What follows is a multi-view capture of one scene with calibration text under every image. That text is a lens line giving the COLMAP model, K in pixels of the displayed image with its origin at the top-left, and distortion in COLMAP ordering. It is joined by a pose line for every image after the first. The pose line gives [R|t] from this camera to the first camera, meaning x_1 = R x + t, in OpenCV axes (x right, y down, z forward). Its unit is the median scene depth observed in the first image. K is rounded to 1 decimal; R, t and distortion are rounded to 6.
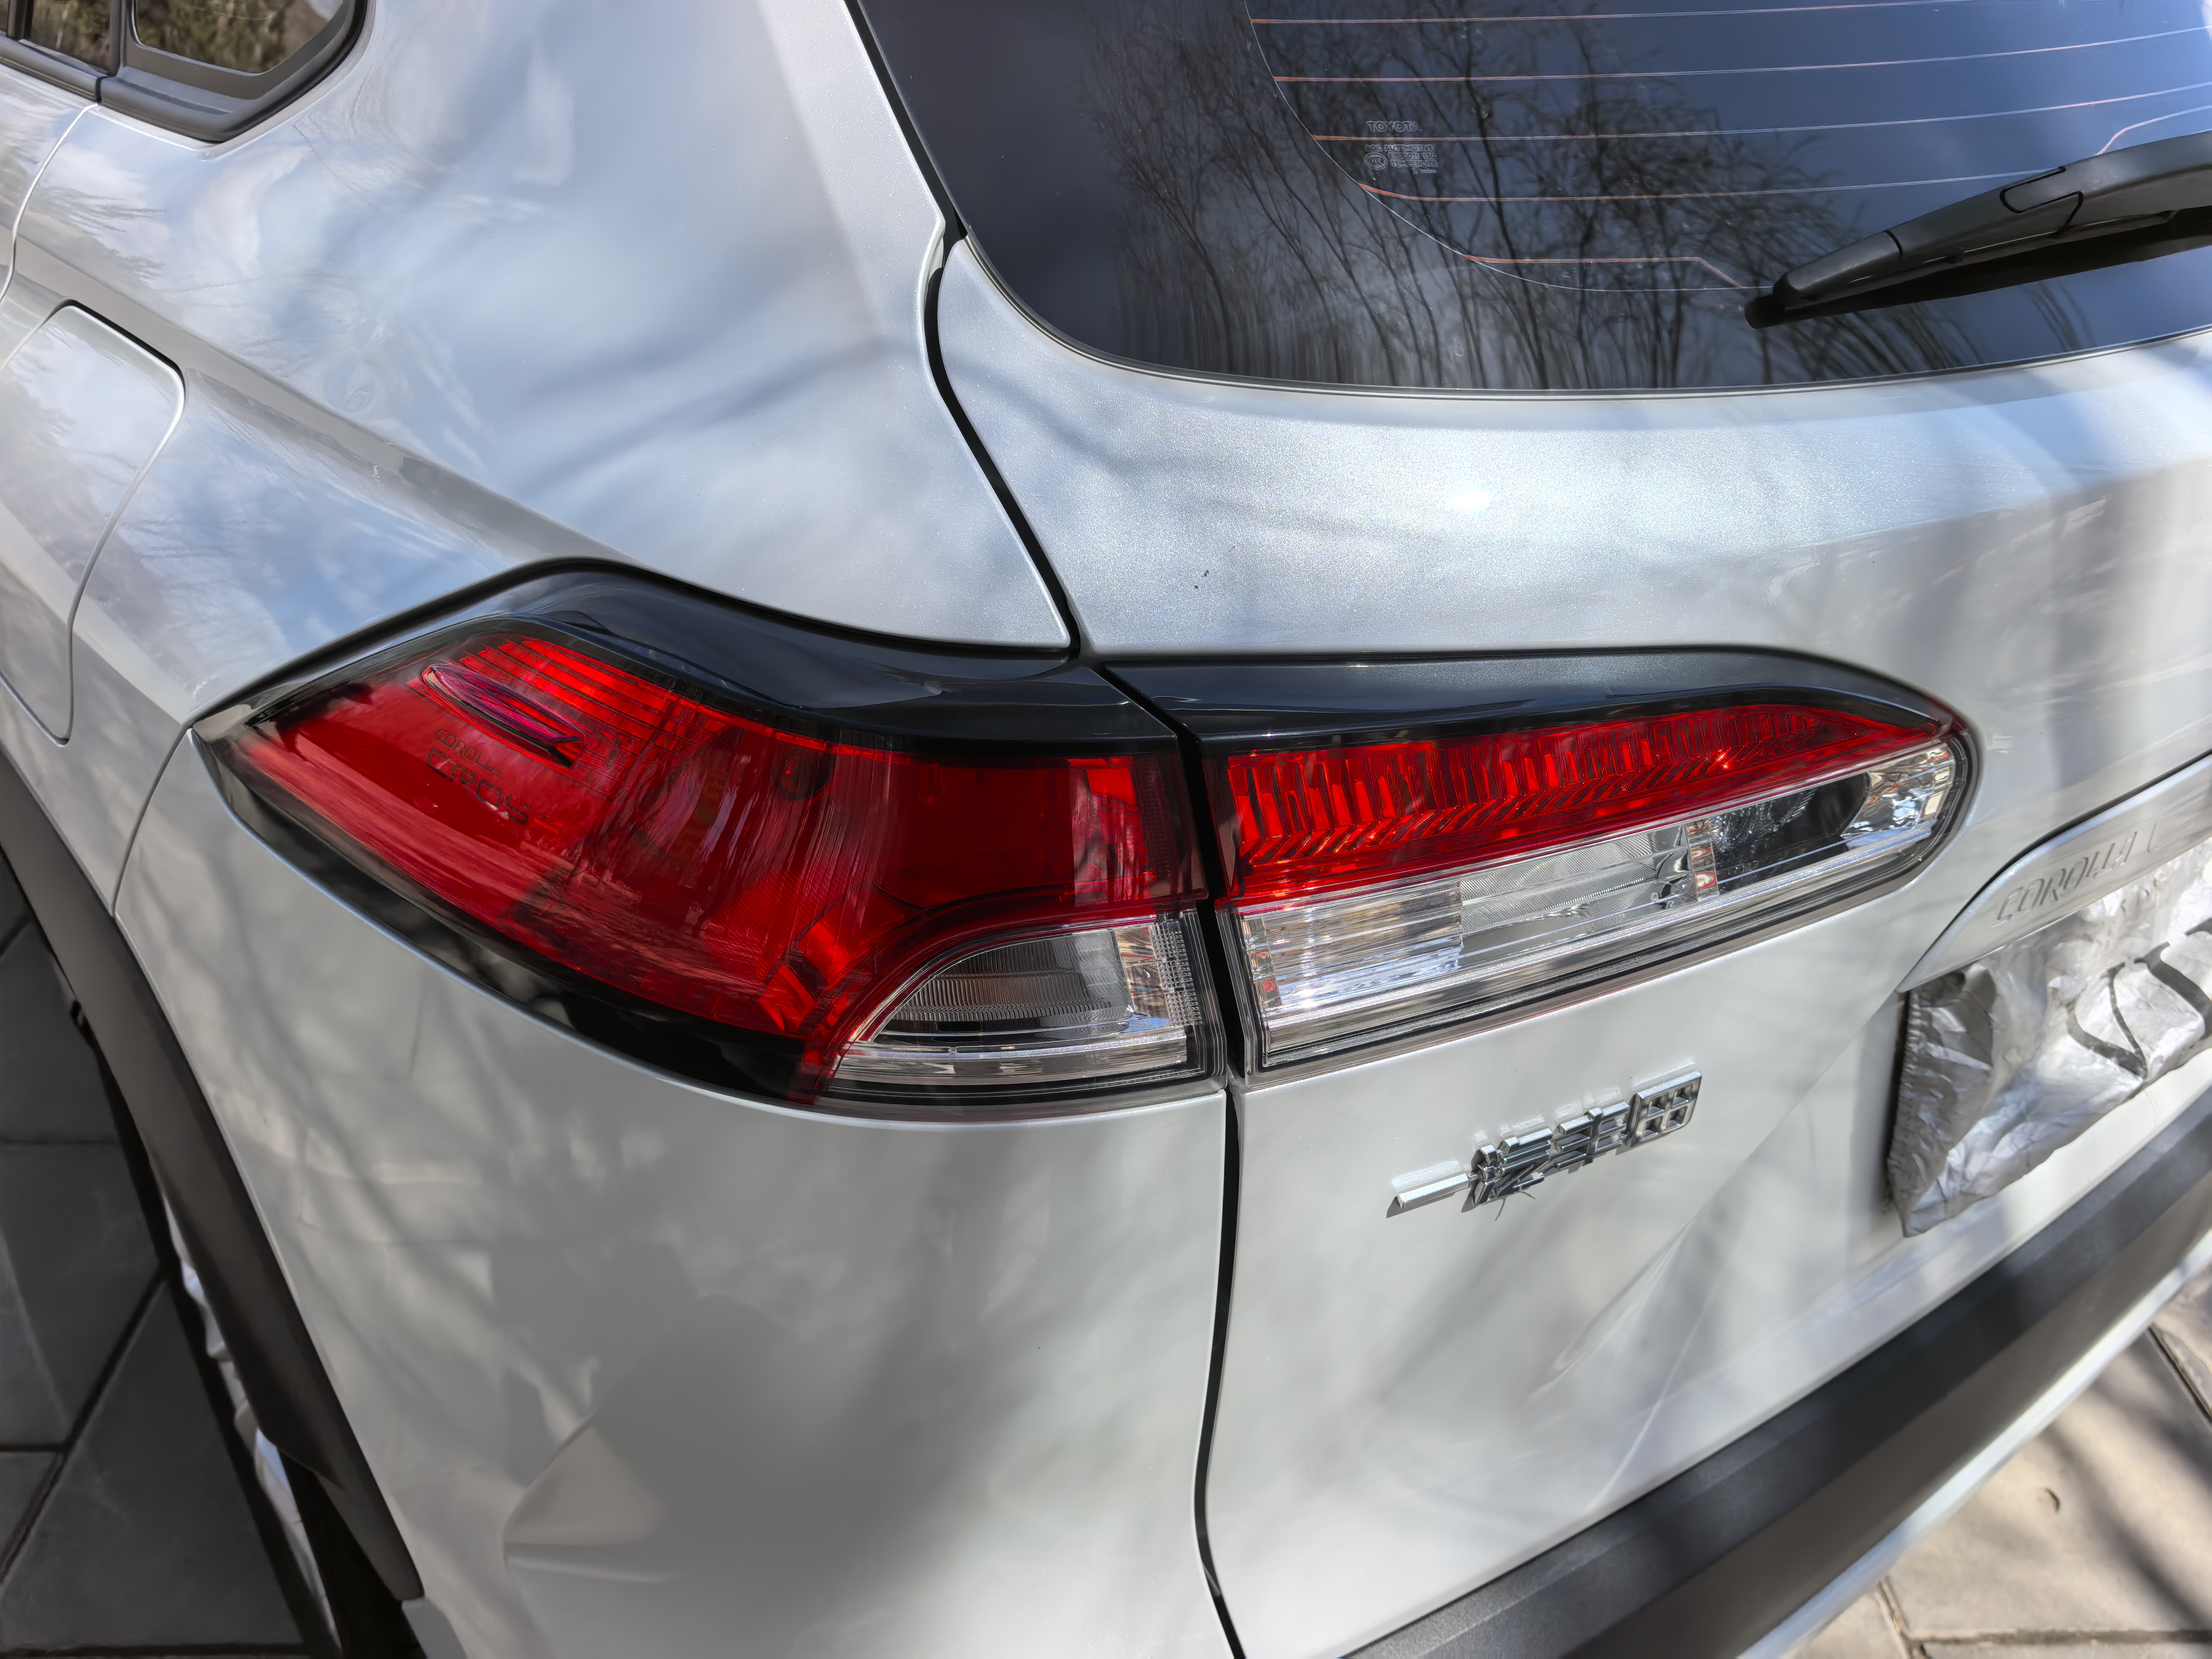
lens RADIAL K [[1863.0, 0, 1117.0], [0, 1863.0, 824.9], [0, 0, 1]] dist [0.077645, -0.163510]
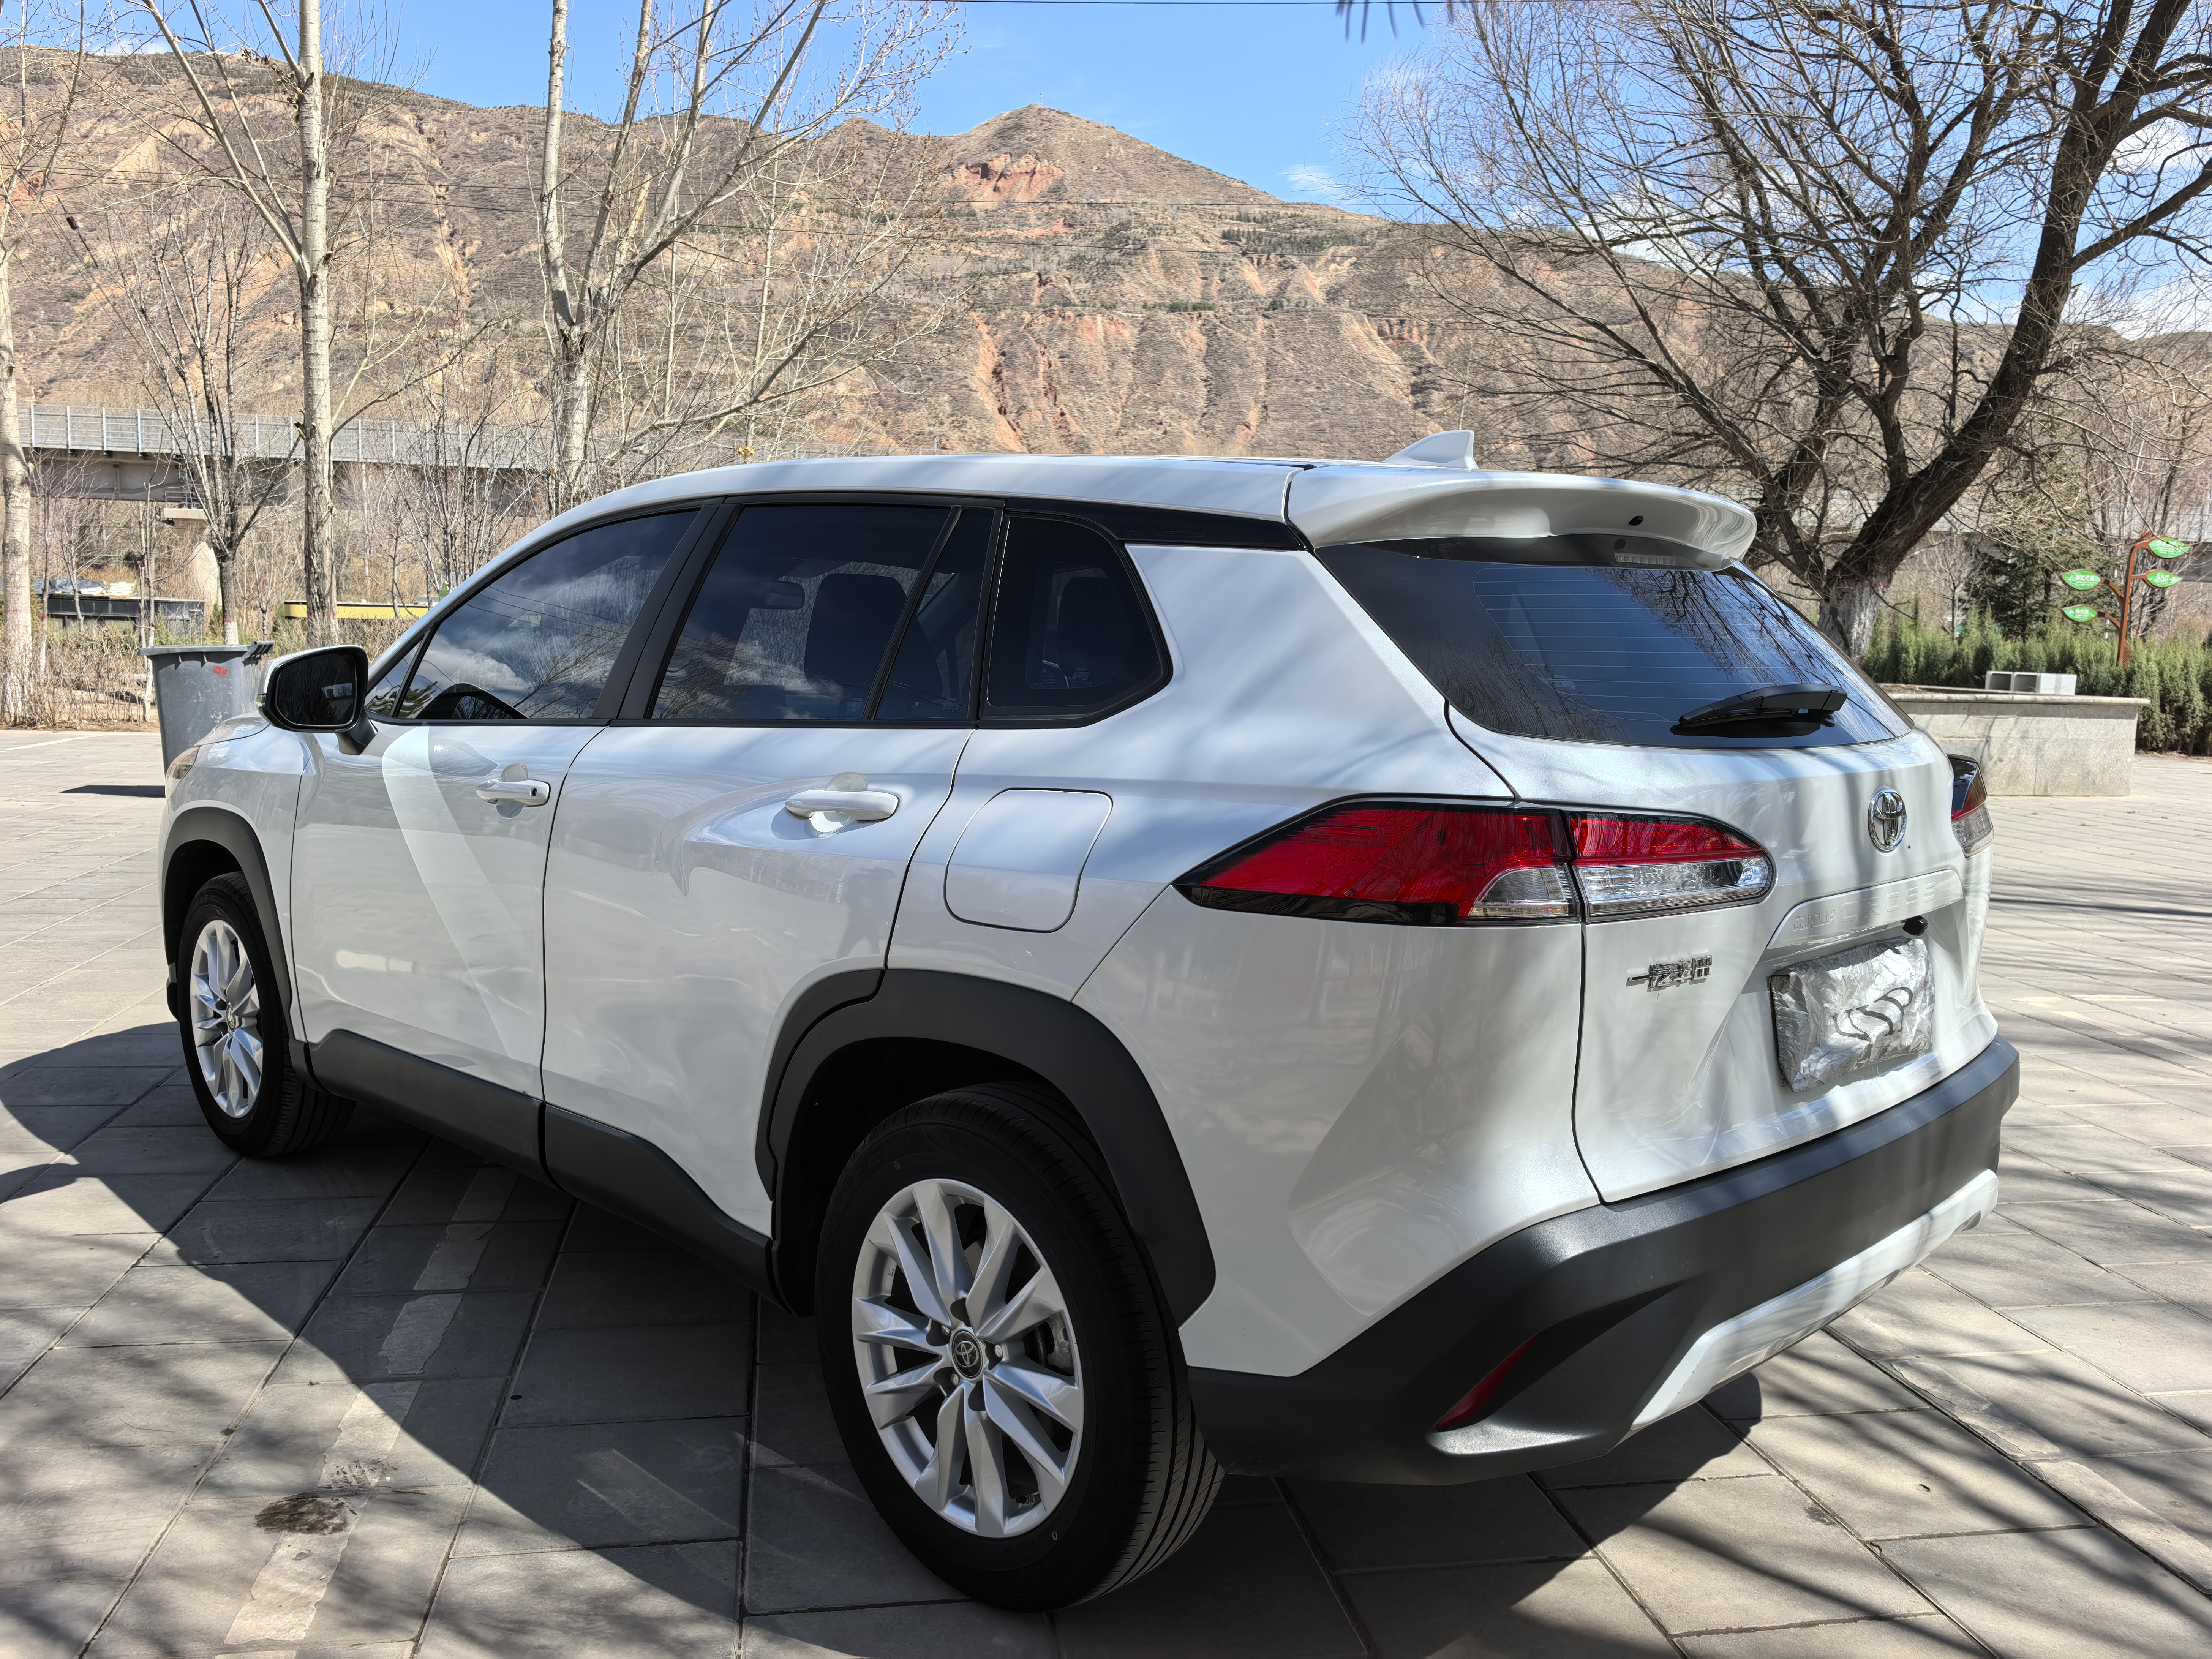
lens RADIAL K [[1814.1, 0, 1106.0], [0, 1814.1, 829.5], [0, 0, 1]] dist [0.094563, -0.151837]
pose [[0.992557, -0.033079, 0.117206, -0.995436], [0.079413, 0.905450, -0.416957, 1.104090], [-0.092331, 0.423161, 0.901338, -1.651208]]
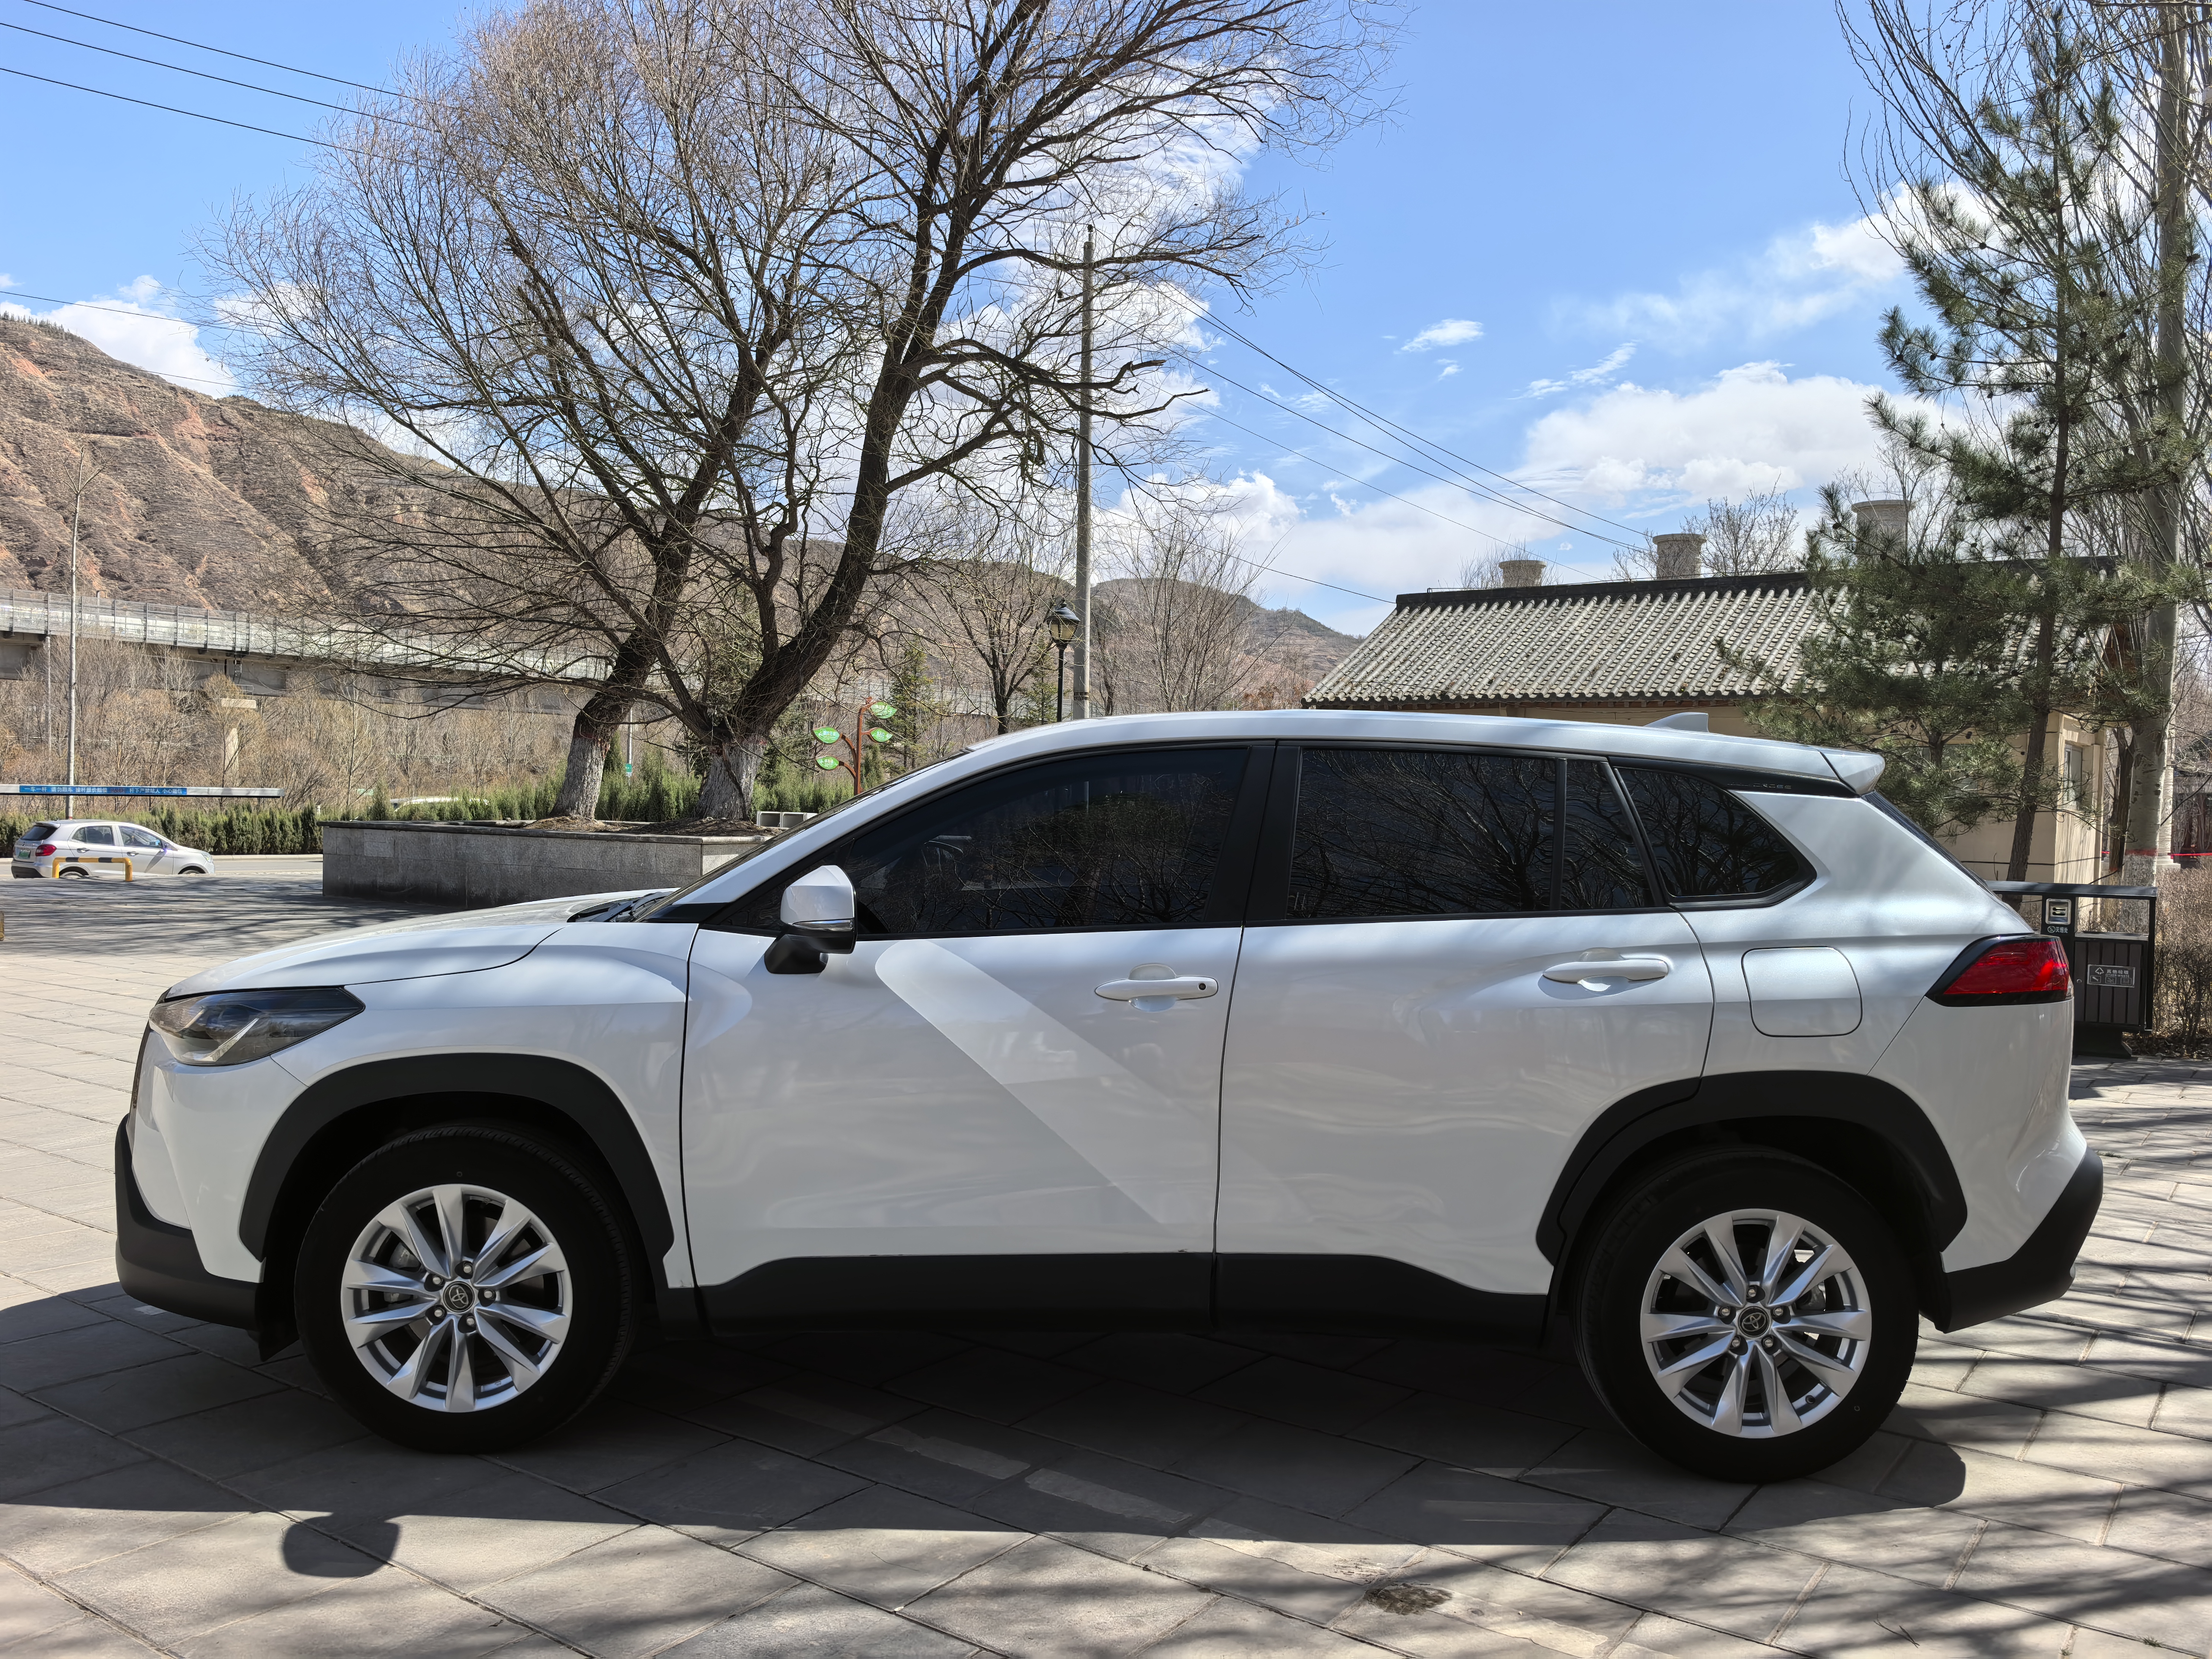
lens RADIAL K [[1863.0, 0, 1117.0], [0, 1863.0, 824.9], [0, 0, 1]] dist [0.077645, -0.163510]
pose [[0.593598, -0.042676, 0.803629, -6.331808], [0.423238, 0.865894, -0.266641, -0.051422], [-0.684479, 0.498403, 0.532055, -0.412765]]
